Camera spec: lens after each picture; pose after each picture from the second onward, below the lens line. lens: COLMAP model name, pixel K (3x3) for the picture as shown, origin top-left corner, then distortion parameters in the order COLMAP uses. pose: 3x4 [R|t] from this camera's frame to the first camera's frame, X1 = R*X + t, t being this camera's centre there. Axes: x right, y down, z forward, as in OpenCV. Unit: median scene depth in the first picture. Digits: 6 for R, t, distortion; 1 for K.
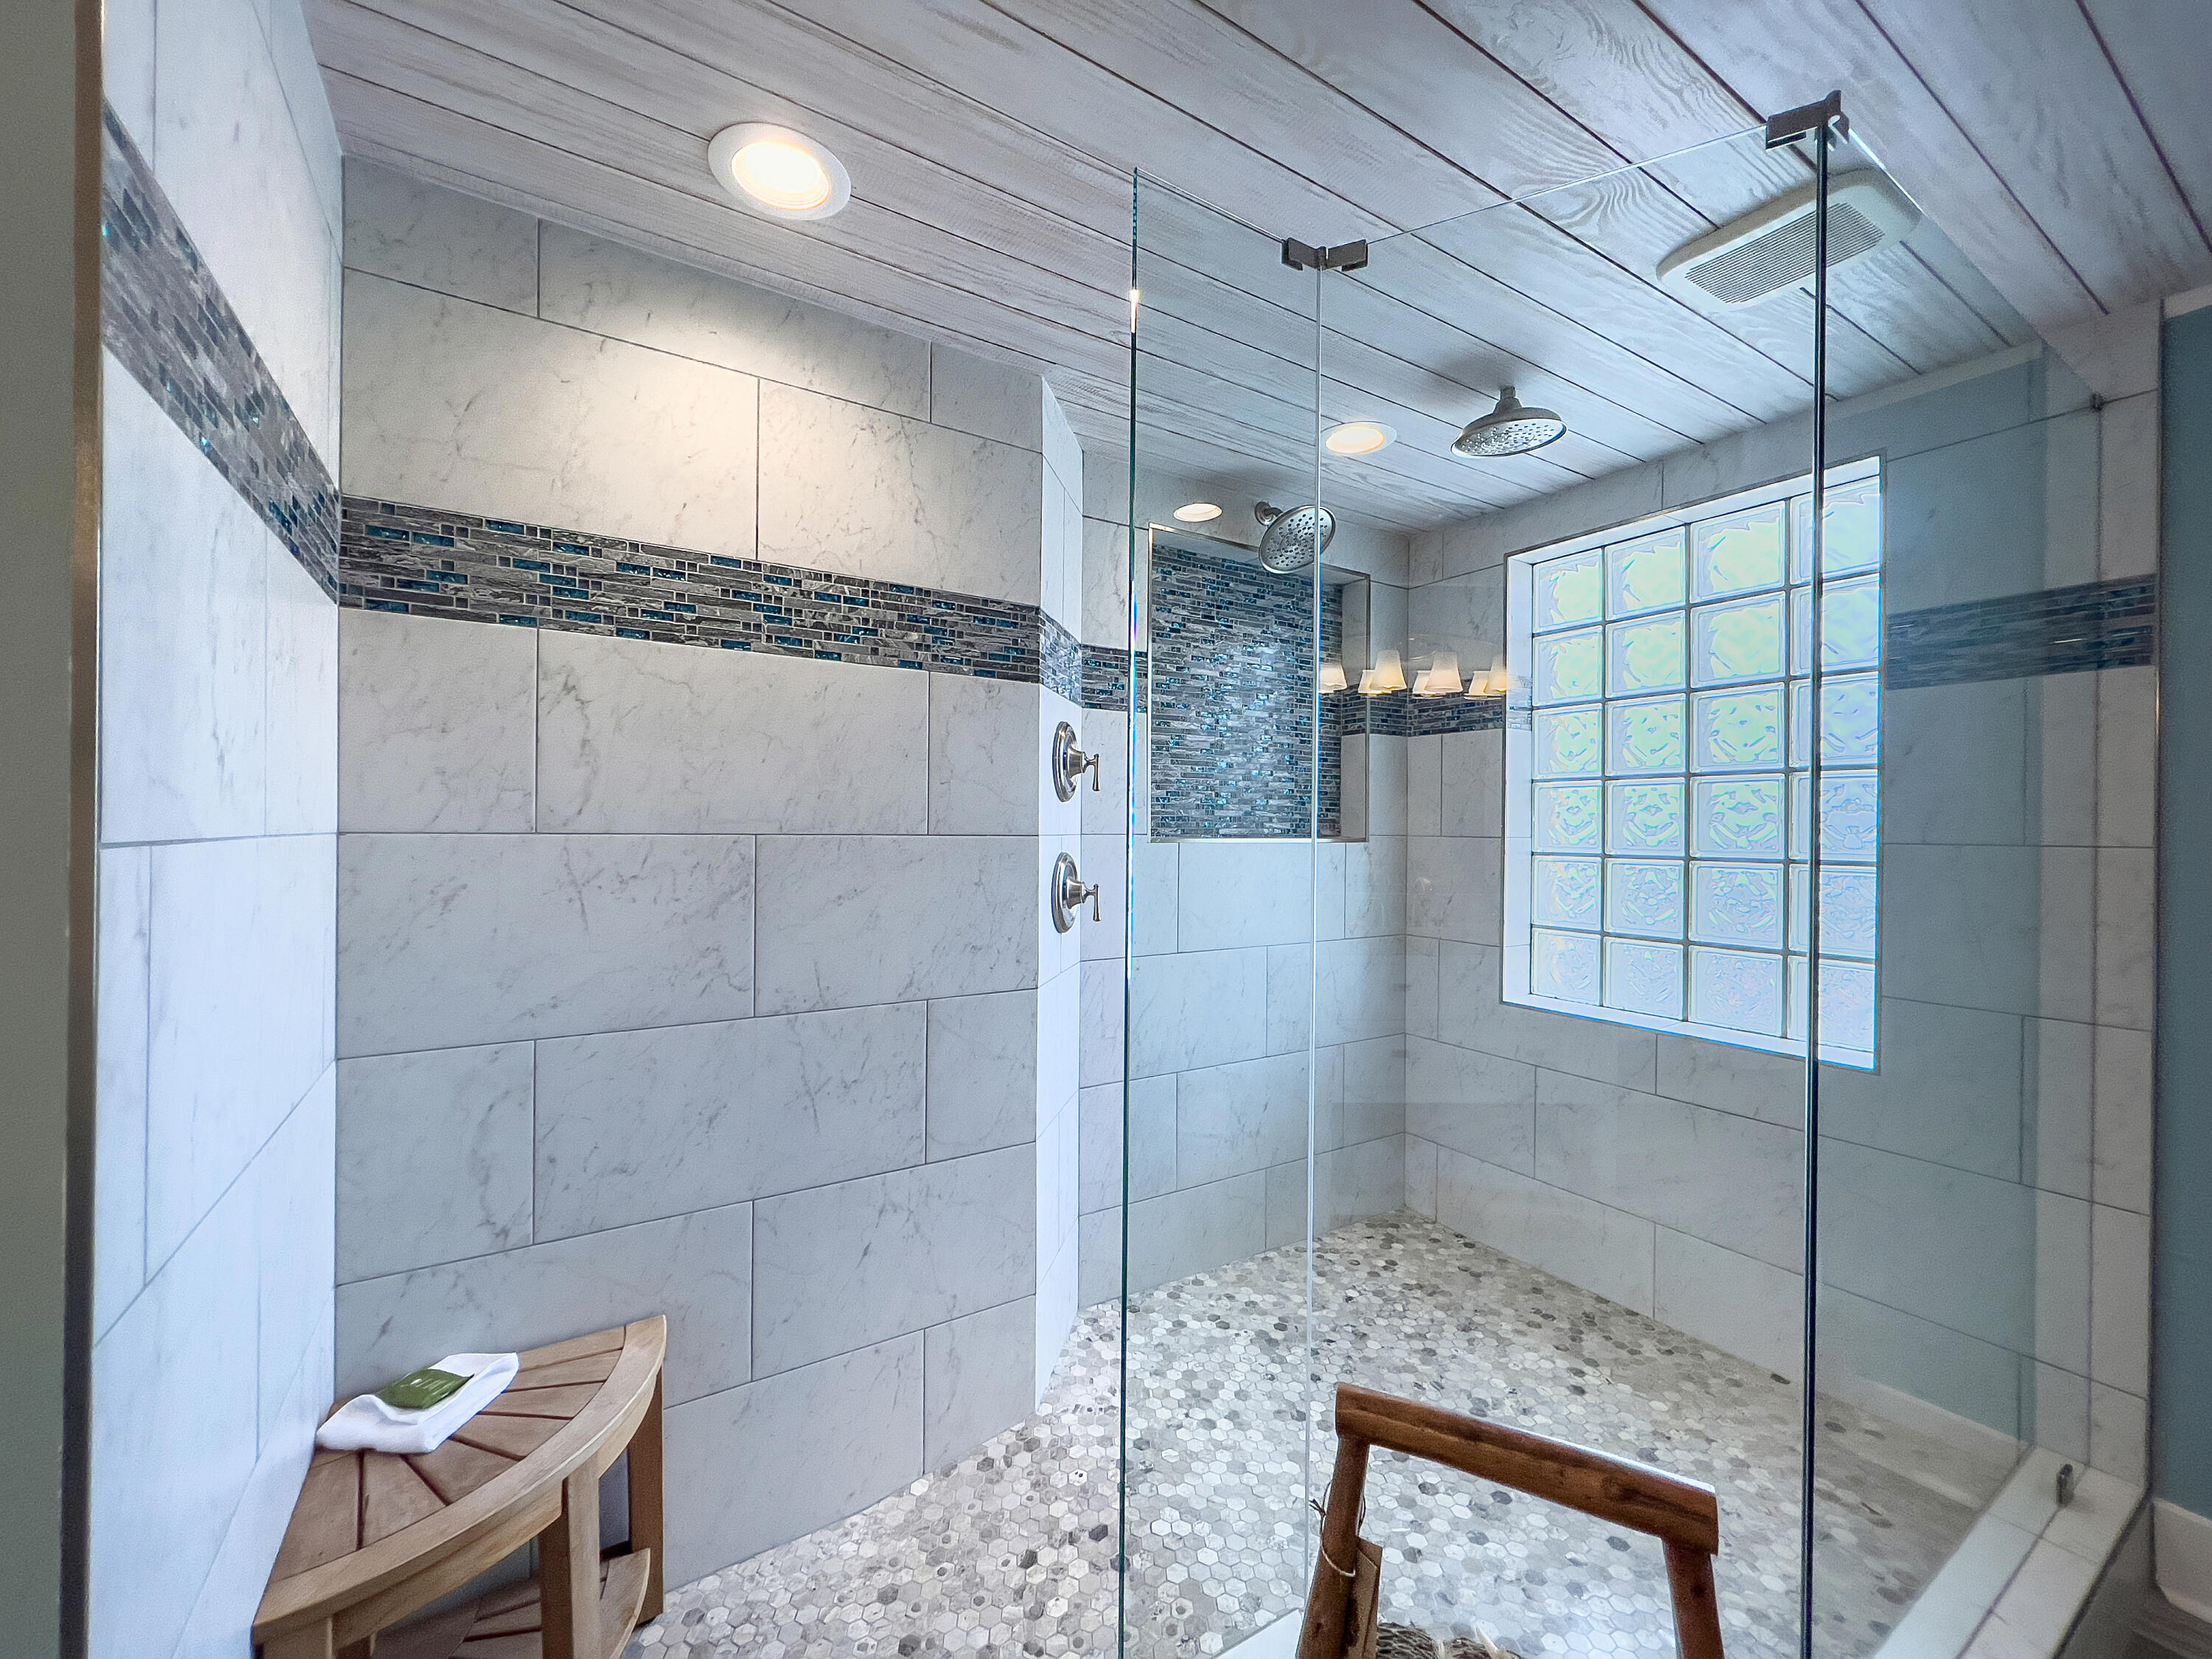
lens RADIAL K [[888.4, 0, 1104.8], [0, 888.4, 830.1], [0, 0, 1]] dist [-0.001740, 0.000868]
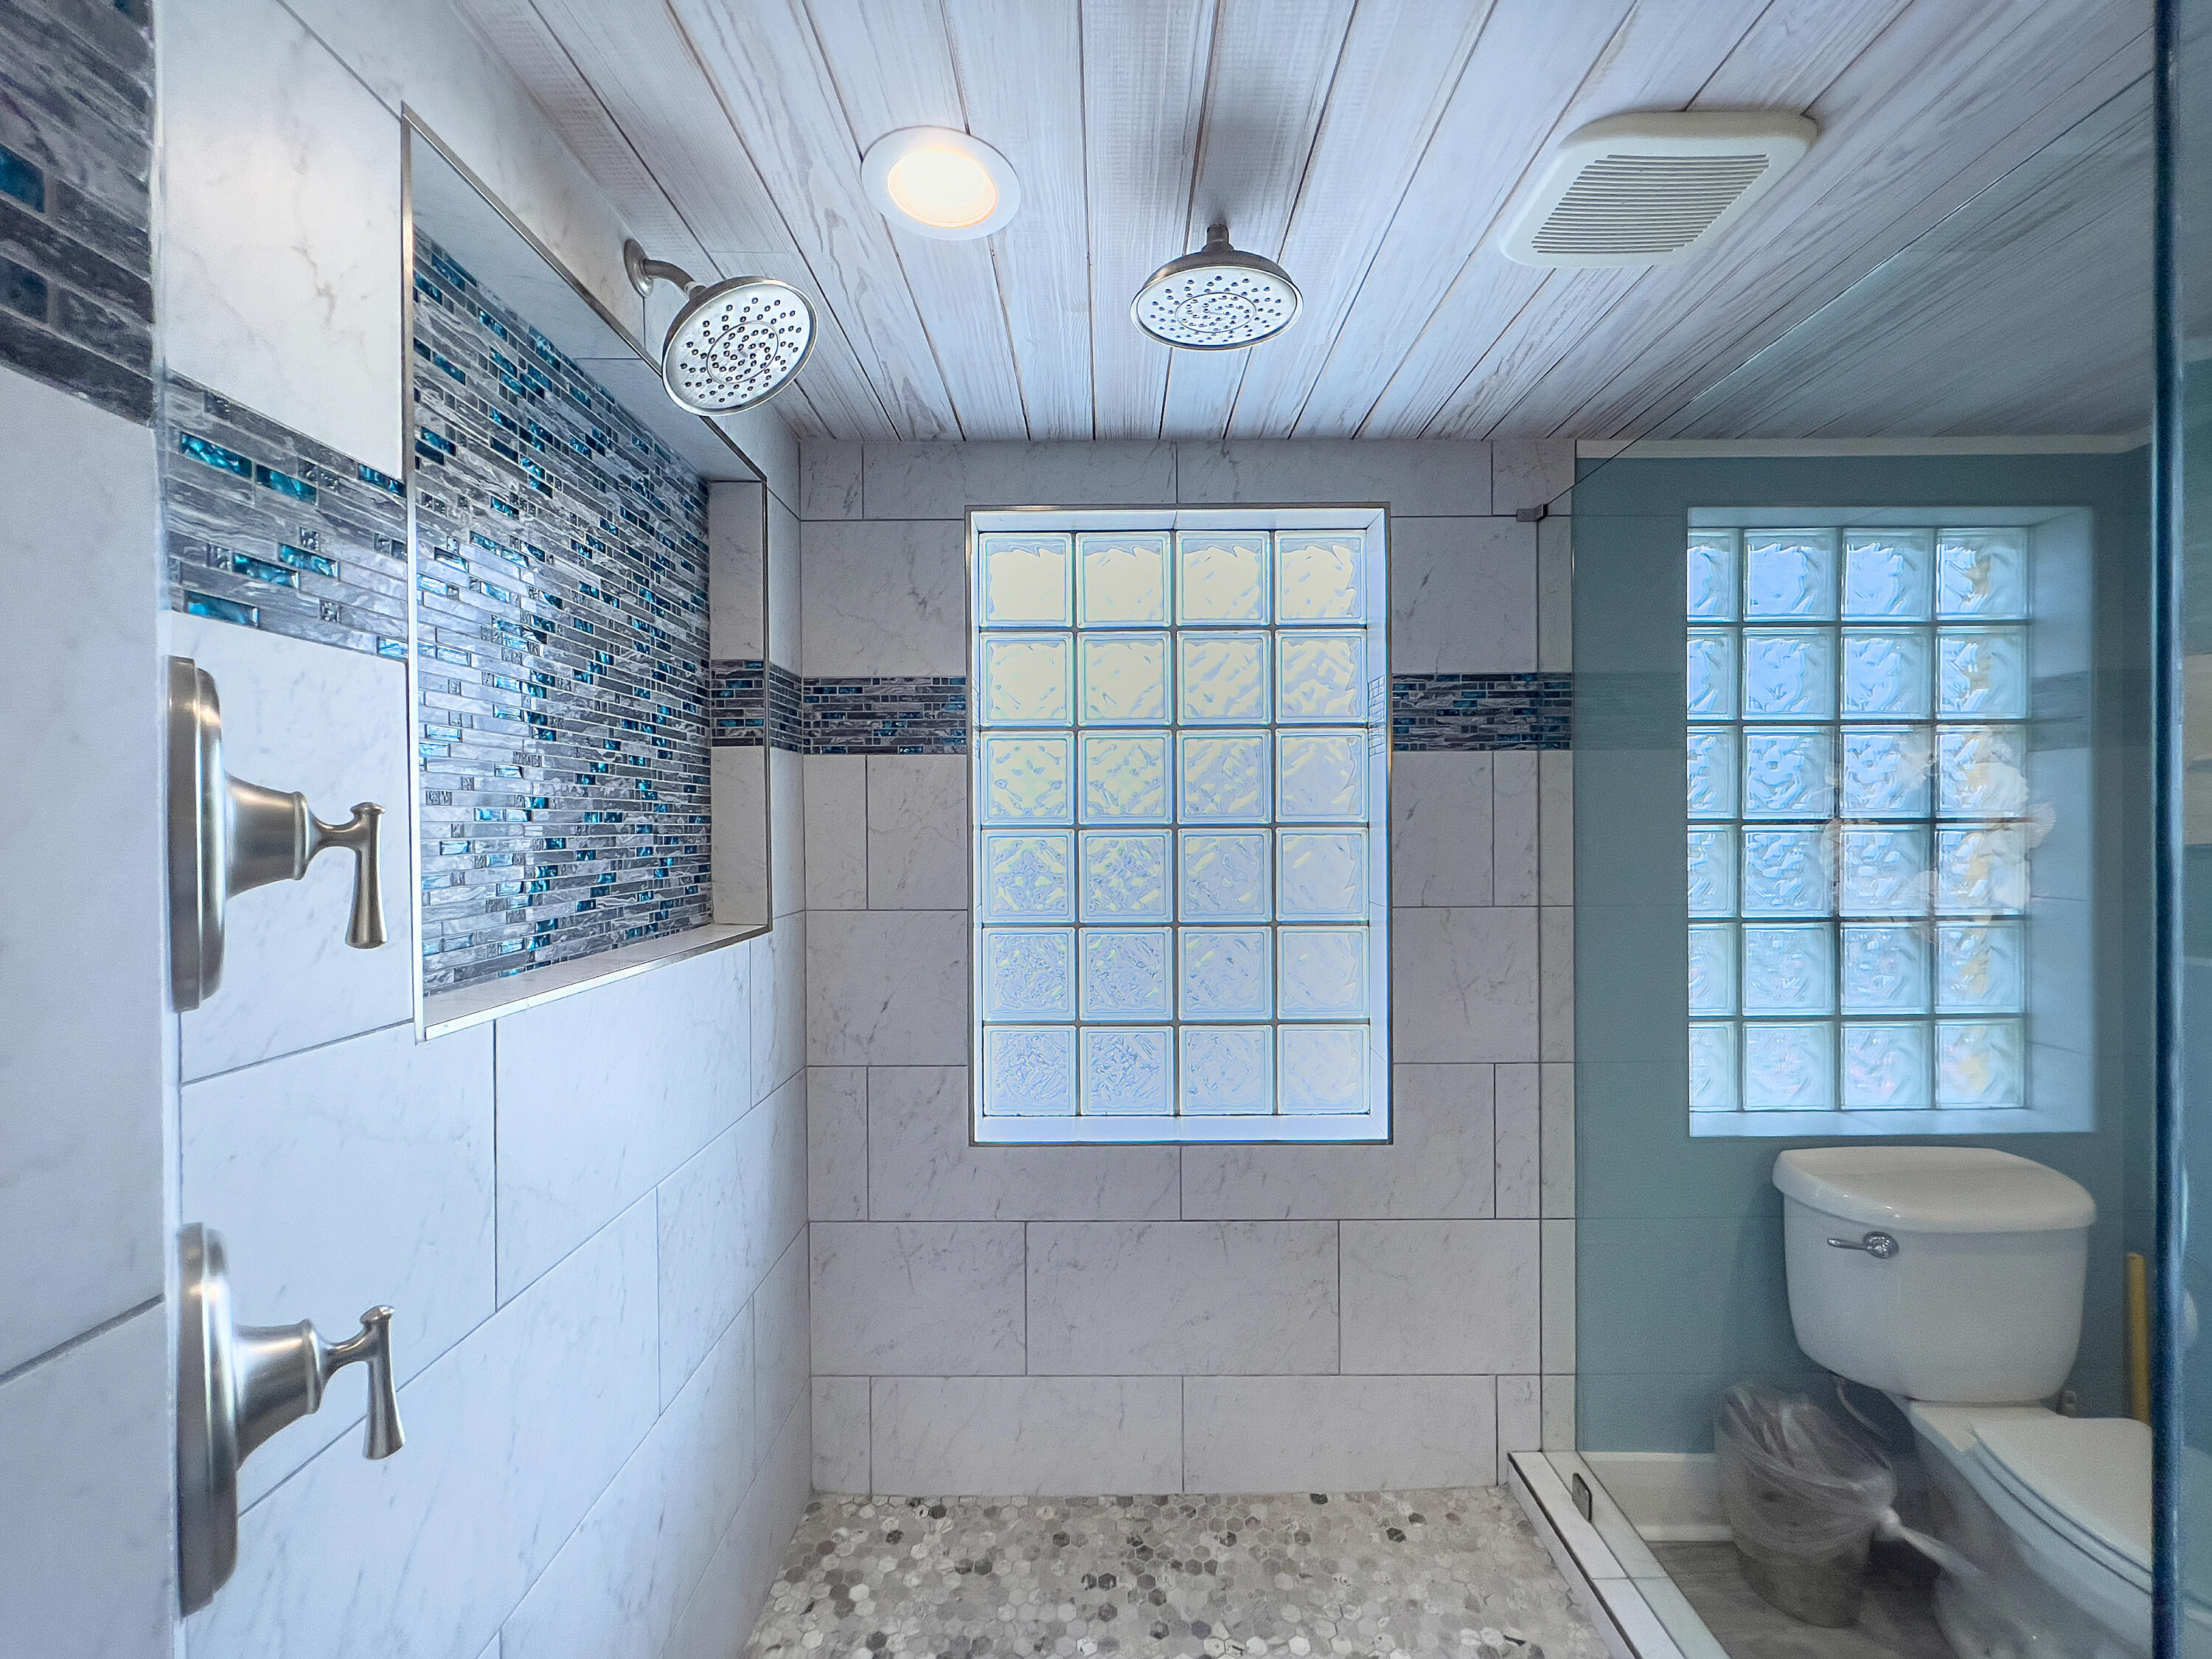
lens RADIAL K [[888.4, 0, 1109.0], [0, 888.4, 832.4], [0, 0, 1]] dist [-0.001740, 0.000868]
pose [[0.538637, -0.017181, 0.842363, -0.110186], [0.014290, 0.999835, 0.011256, -0.077832], [-0.842417, 0.005975, 0.538794, 0.693210]]
